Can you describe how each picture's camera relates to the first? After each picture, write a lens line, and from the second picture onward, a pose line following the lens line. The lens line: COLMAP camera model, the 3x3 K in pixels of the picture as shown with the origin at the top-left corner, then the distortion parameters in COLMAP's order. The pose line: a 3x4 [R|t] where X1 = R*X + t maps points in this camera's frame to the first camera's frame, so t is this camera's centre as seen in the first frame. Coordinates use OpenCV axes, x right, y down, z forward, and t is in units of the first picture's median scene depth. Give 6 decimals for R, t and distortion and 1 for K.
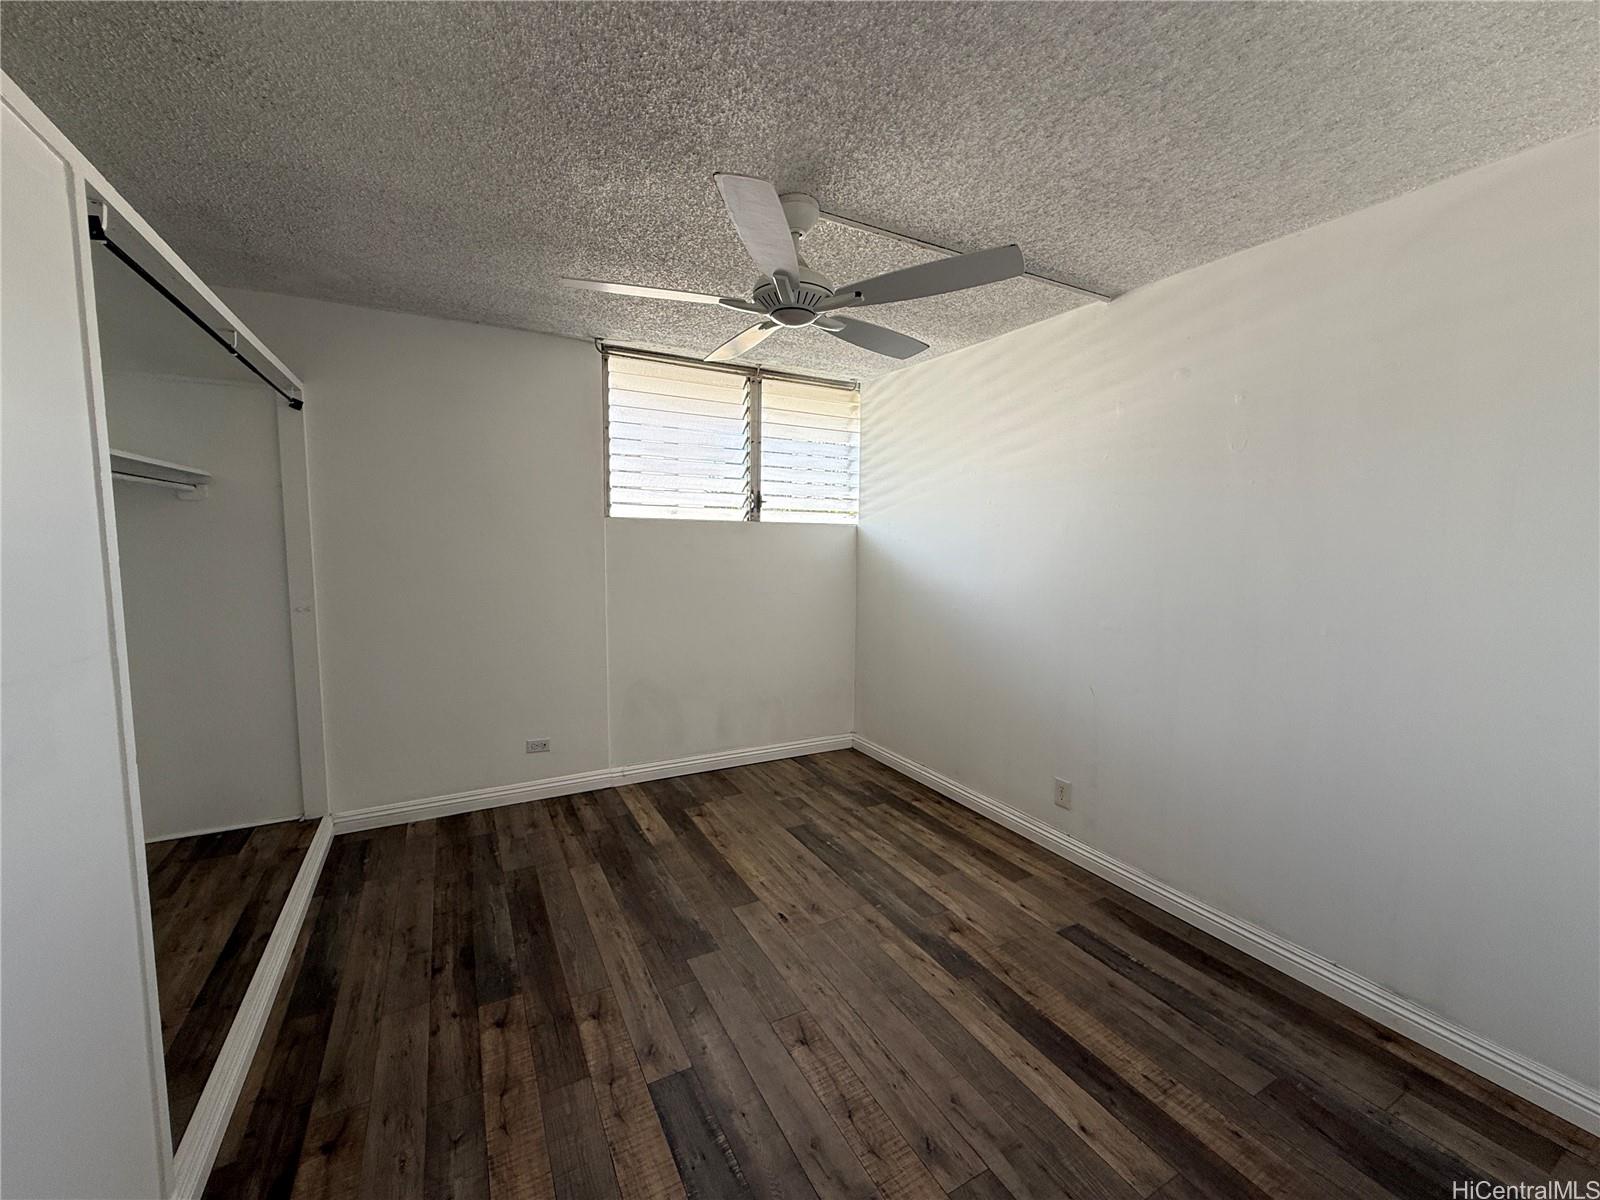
lens RADIAL K [[639.9, 0, 796.5], [0, 639.9, 598.3], [0, 0, 1]] dist [-0.000034, 0.000317]
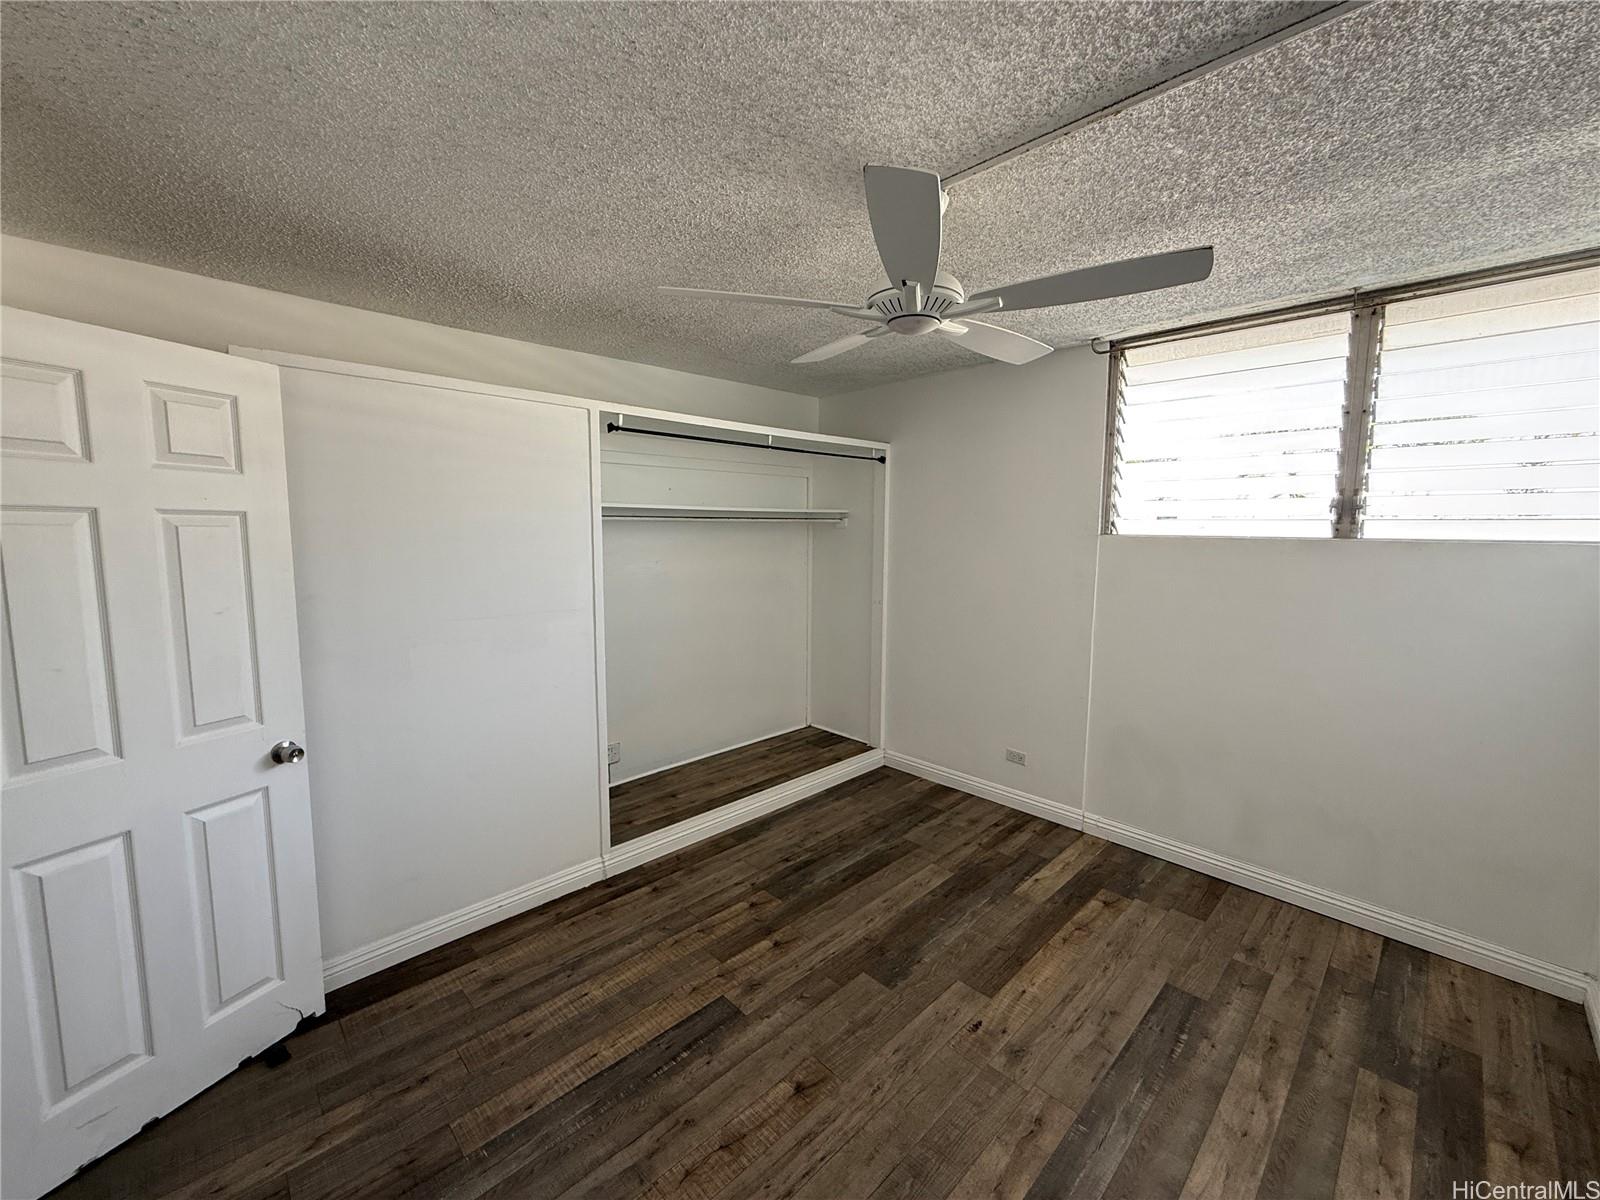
lens RADIAL K [[639.9, 0, 796.5], [0, 639.9, 598.3], [0, 0, 1]] dist [-0.000034, 0.000317]
pose [[0.263725, 0.095594, -0.959850, 0.558887], [-0.090593, 0.993134, 0.074018, -0.080765], [0.960334, 0.067435, 0.270574, 0.430956]]
